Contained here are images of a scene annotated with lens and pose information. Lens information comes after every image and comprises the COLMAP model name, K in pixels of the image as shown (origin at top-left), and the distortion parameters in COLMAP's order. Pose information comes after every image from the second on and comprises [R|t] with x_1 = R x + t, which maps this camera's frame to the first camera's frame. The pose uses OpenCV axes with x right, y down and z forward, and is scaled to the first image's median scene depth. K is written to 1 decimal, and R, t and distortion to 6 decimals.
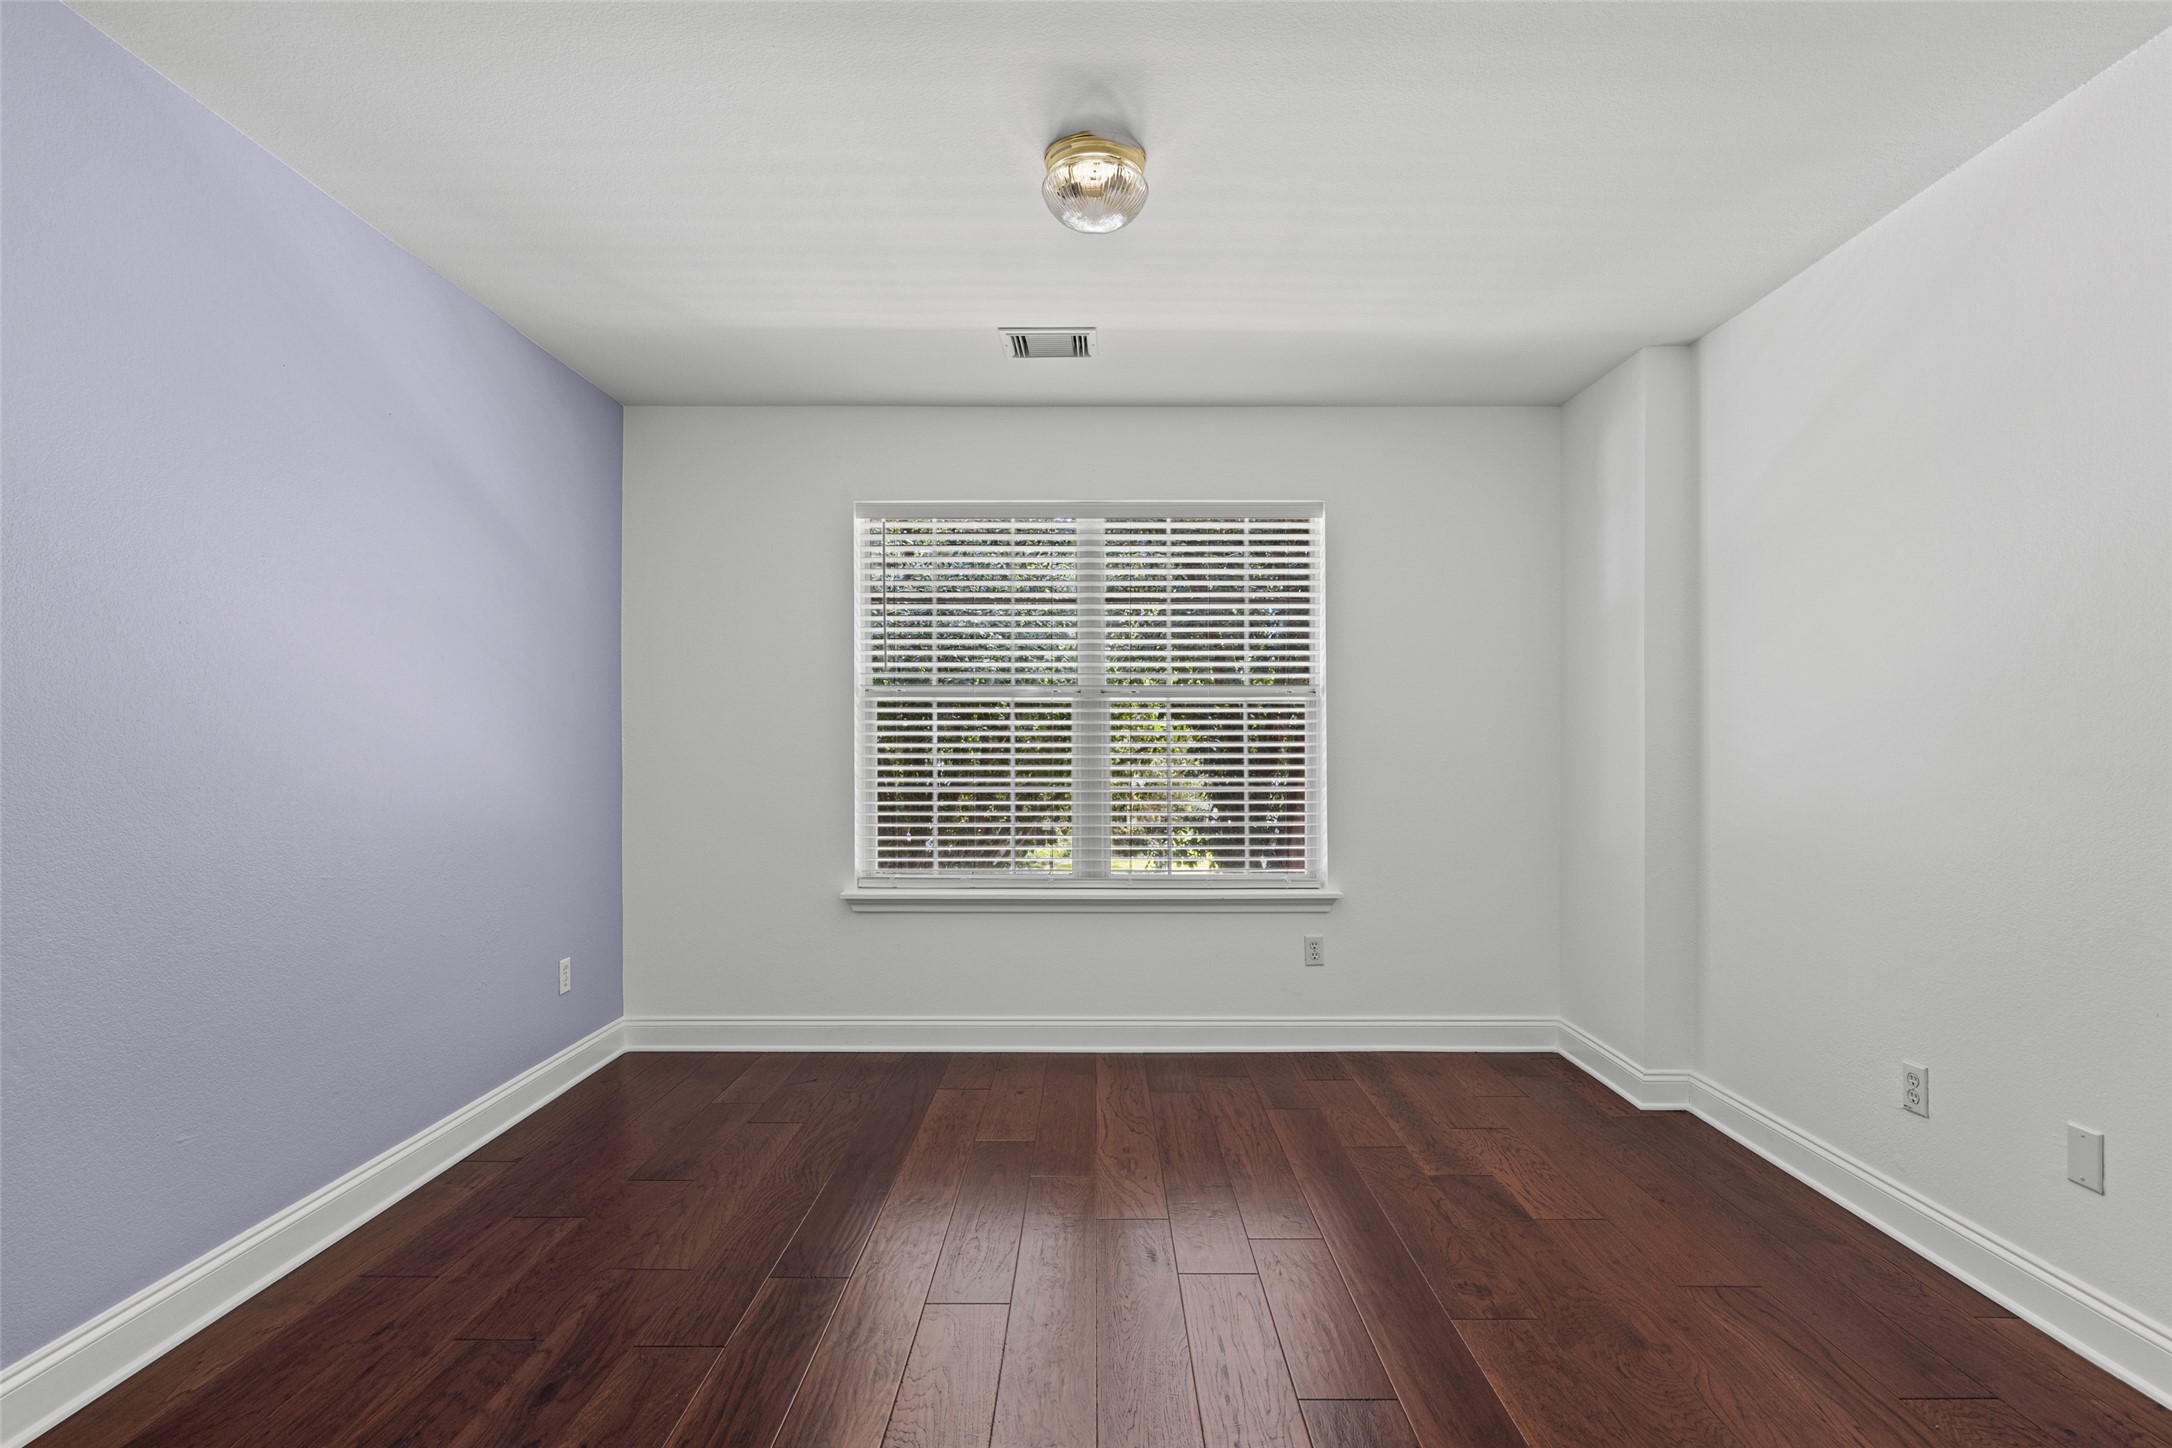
lens RADIAL K [[1071.0, 0, 1093.7], [0, 1071.0, 733.6], [0, 0, 1]] dist [-0.005052, 0.002551]
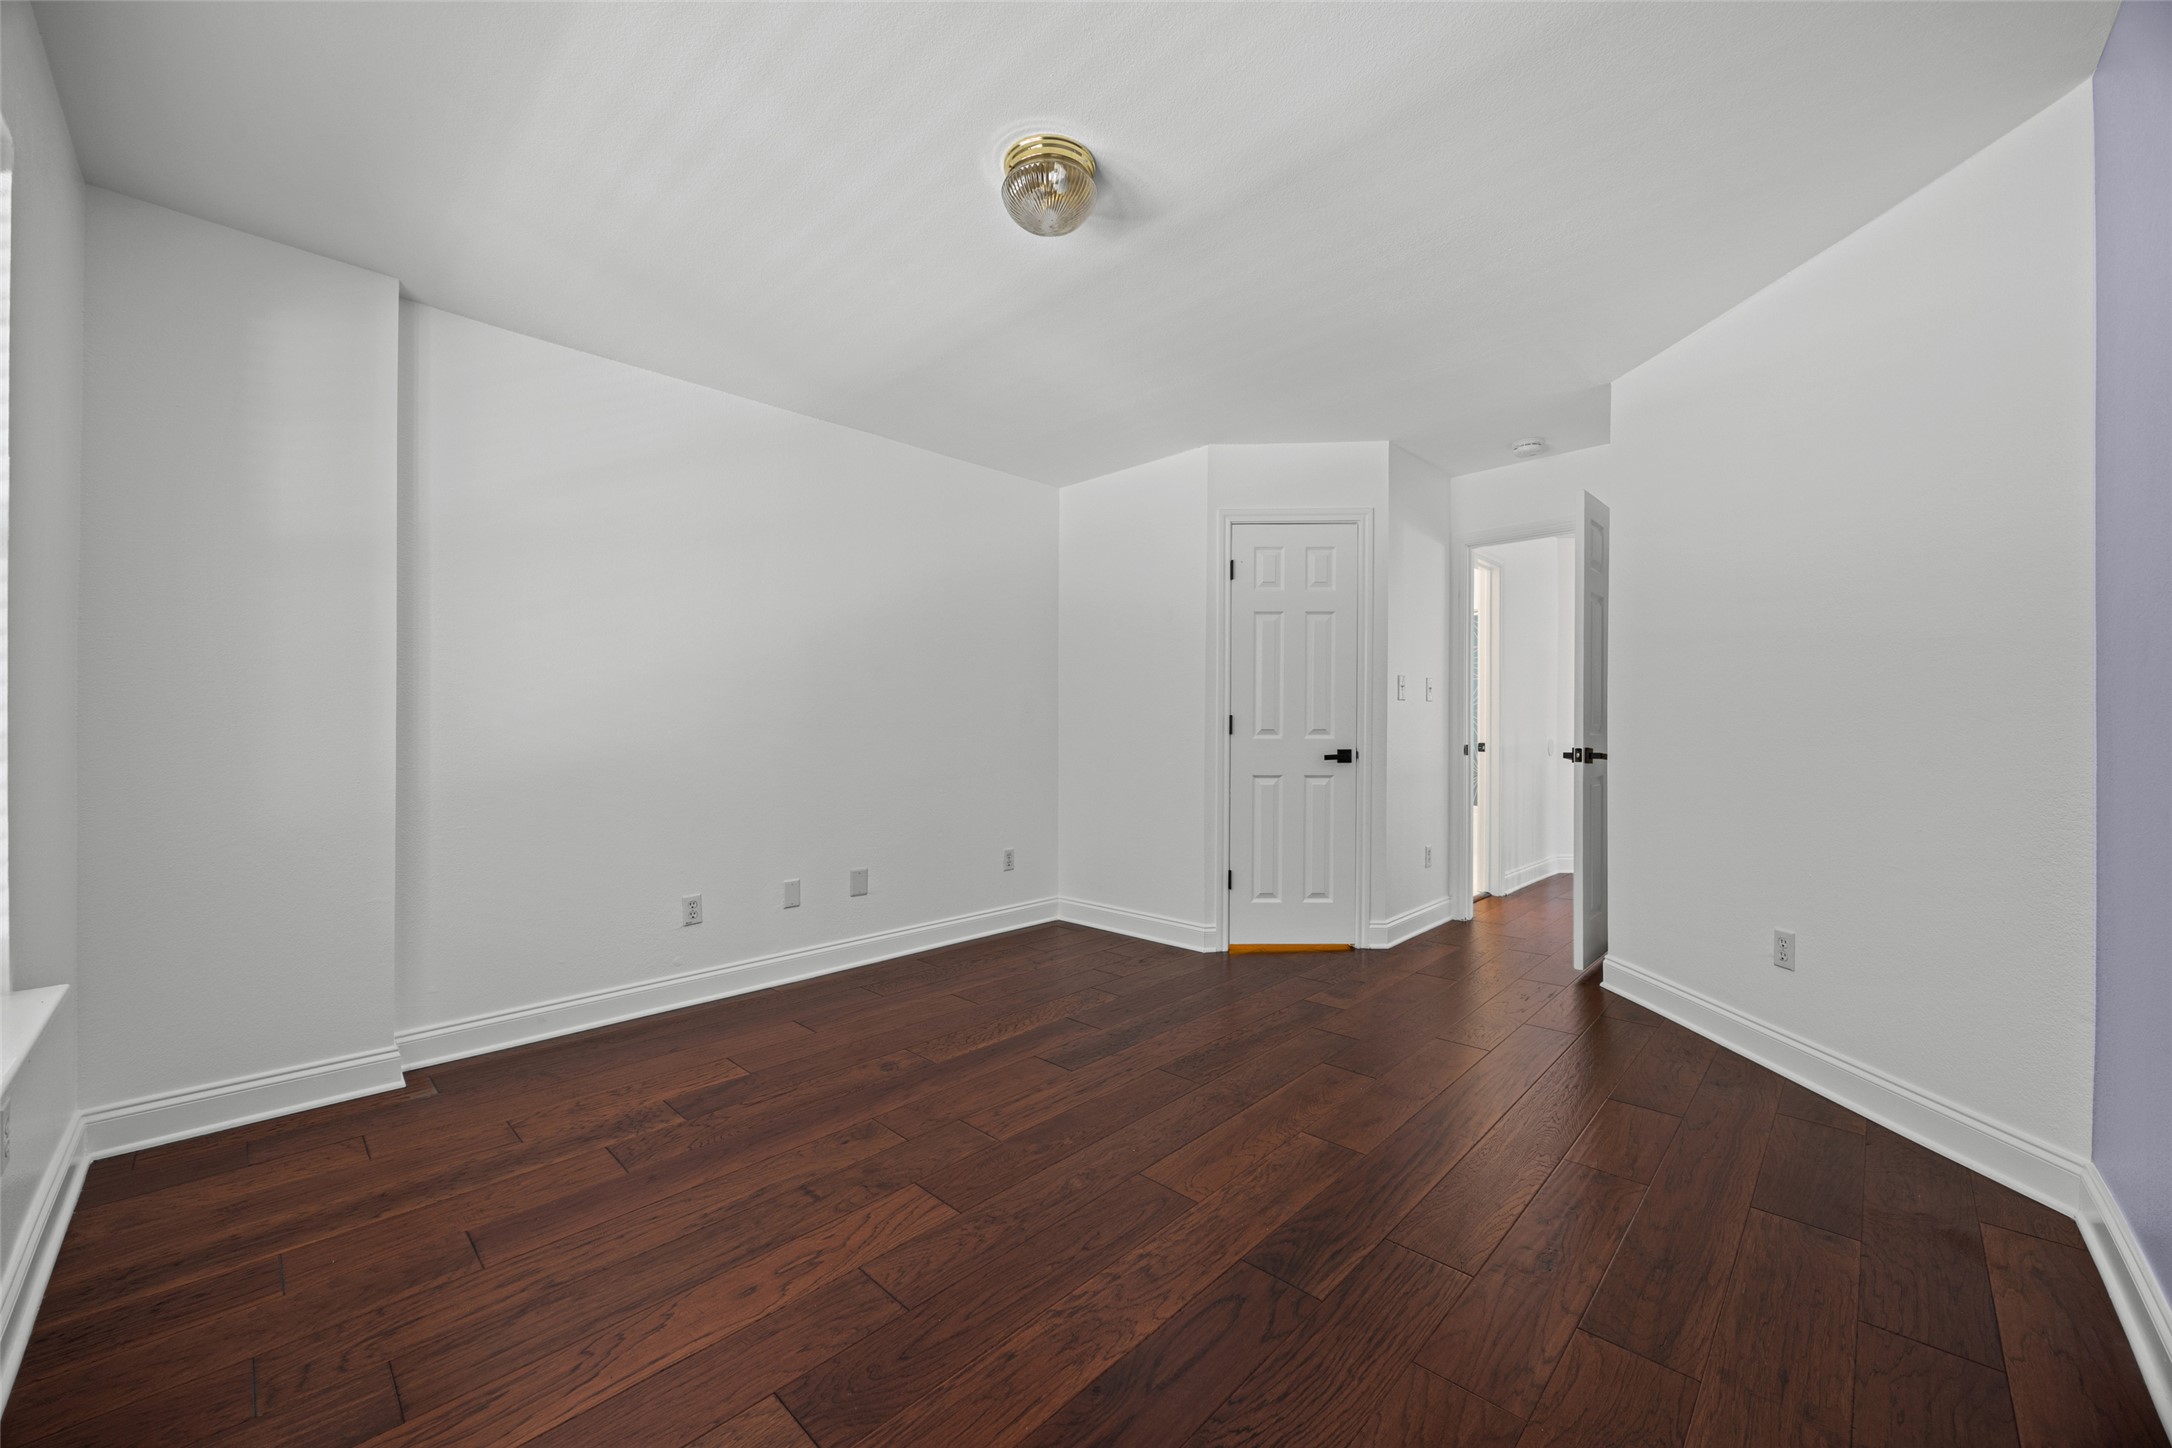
lens RADIAL K [[834.5, 0, 1076.0], [0, 834.5, 718.9], [0, 0, 1]] dist [-0.001875, -0.000170]
pose [[-0.716088, 0.011297, 0.697919, -0.477897], [0.001585, 0.999893, -0.014559, 0.038859], [-0.698008, -0.009319, -0.716029, 1.219398]]
